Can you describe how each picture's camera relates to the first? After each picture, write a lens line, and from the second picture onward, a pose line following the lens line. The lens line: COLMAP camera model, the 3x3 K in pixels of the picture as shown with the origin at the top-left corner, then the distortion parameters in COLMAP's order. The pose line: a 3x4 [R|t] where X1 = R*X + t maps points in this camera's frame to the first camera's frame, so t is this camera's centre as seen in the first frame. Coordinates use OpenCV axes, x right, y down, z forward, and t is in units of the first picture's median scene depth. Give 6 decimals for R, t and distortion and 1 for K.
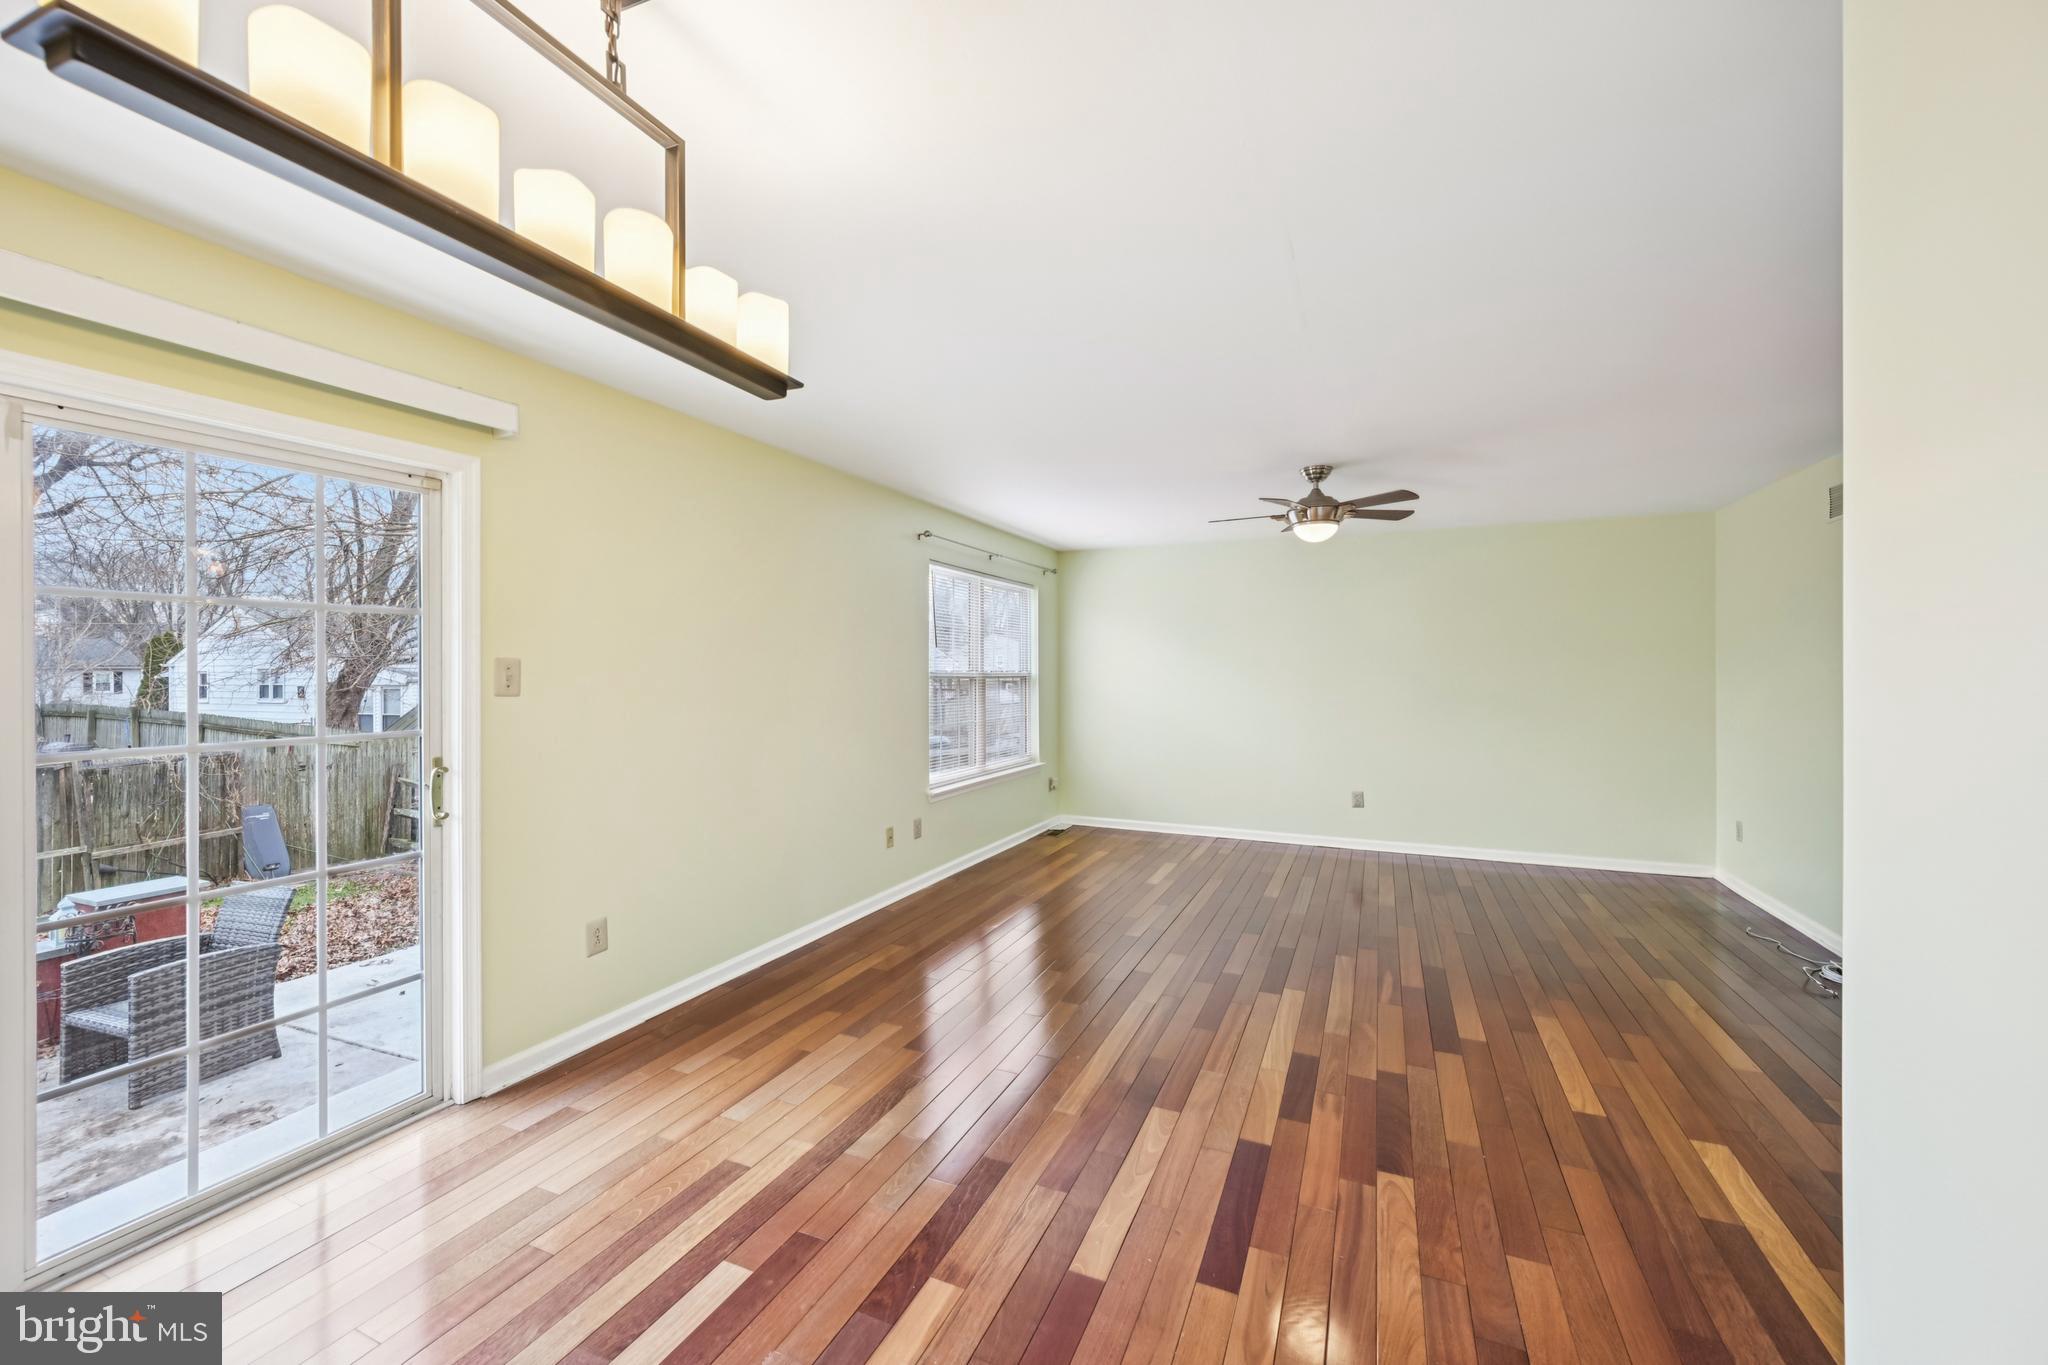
lens RADIAL K [[803.7, 0, 1021.3], [0, 803.7, 671.7], [0, 0, 1]] dist [-0.000992, 0.000521]
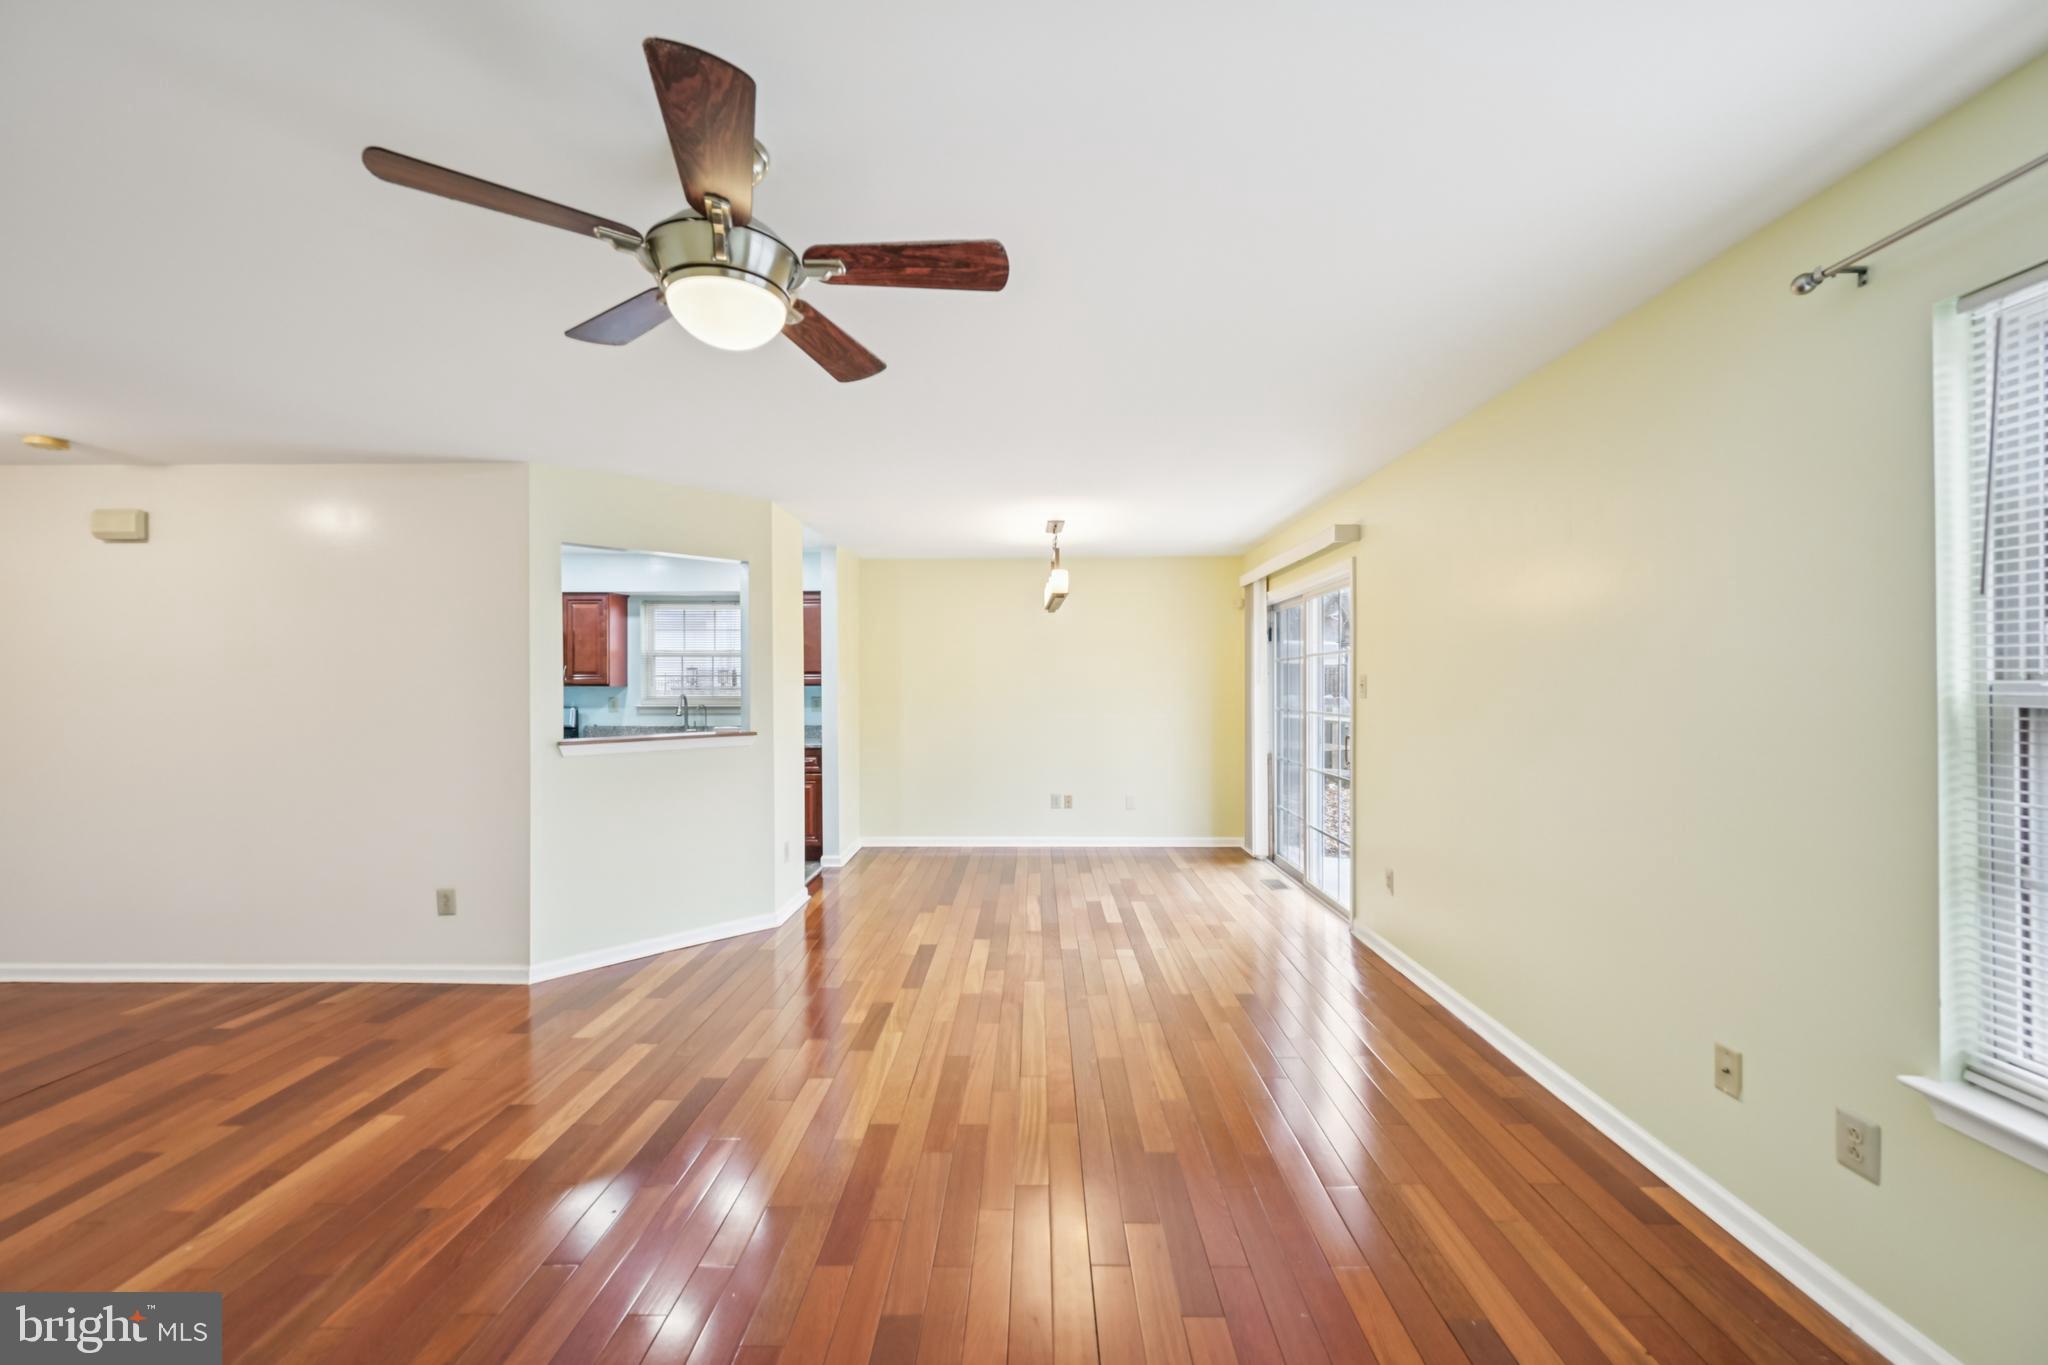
lens RADIAL K [[803.7, 0, 1023.4], [0, 803.7, 684.5], [0, 0, 1]] dist [-0.000992, 0.000521]
pose [[-0.920901, 0.005142, -0.389762, 0.428891], [0.005272, 0.999986, 0.000737, -0.000840], [0.389761, -0.001376, -0.920915, 1.555645]]
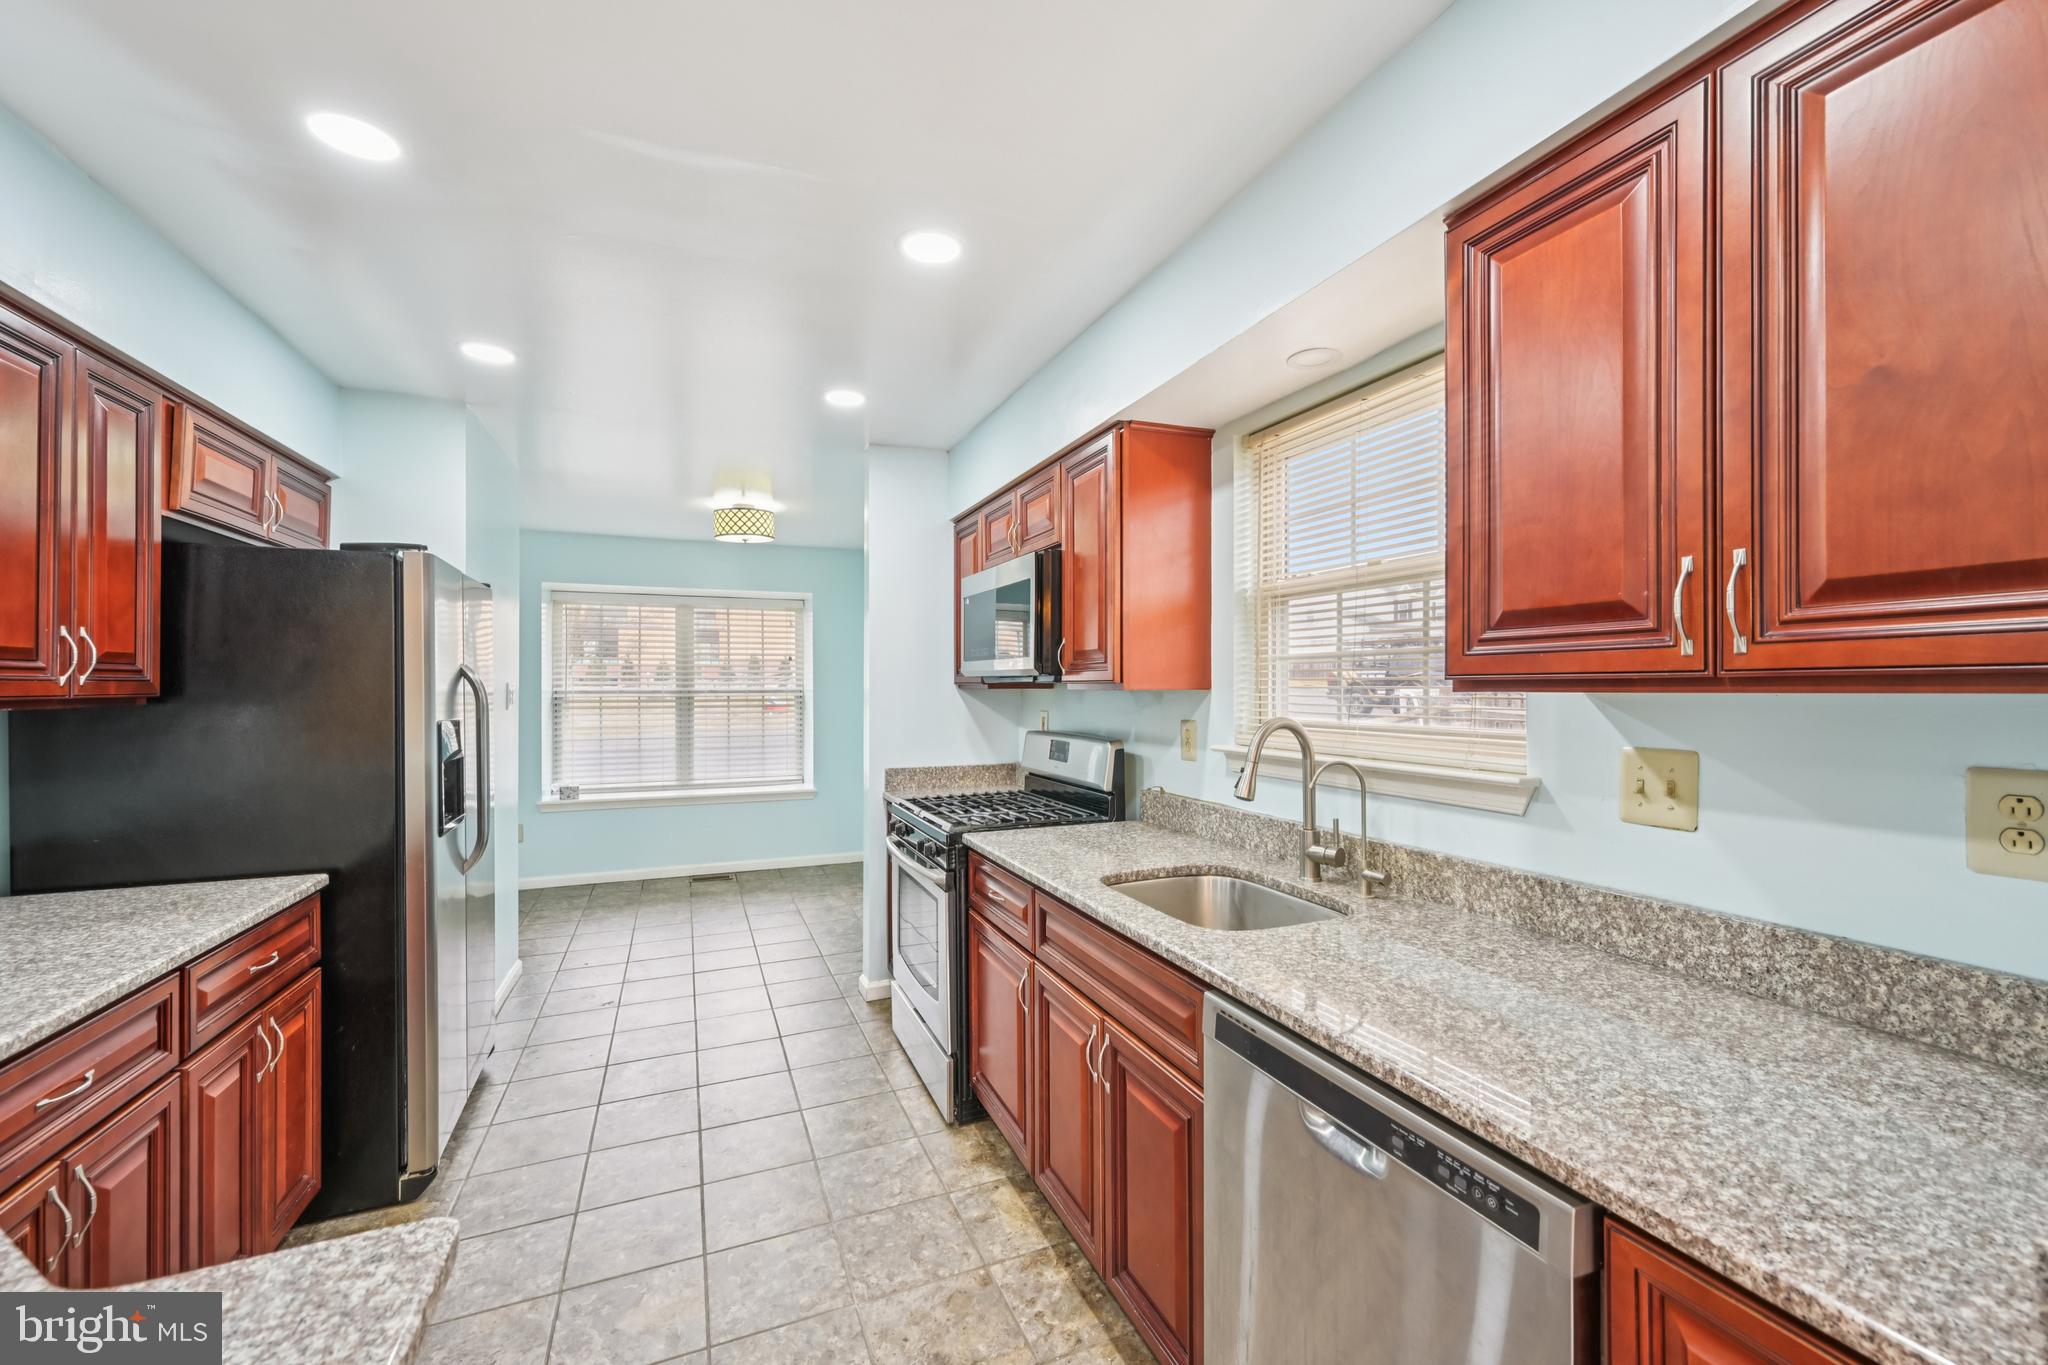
lens RADIAL K [[803.7, 0, 1021.6], [0, 803.7, 687.2], [0, 0, 1]] dist [-0.000992, 0.000521]
pose [[-0.725271, 0.005492, 0.688441, 0.216776], [0.003410, 0.999985, -0.004384, 0.000425], [-0.688455, -0.000832, -0.725279, 0.120657]]
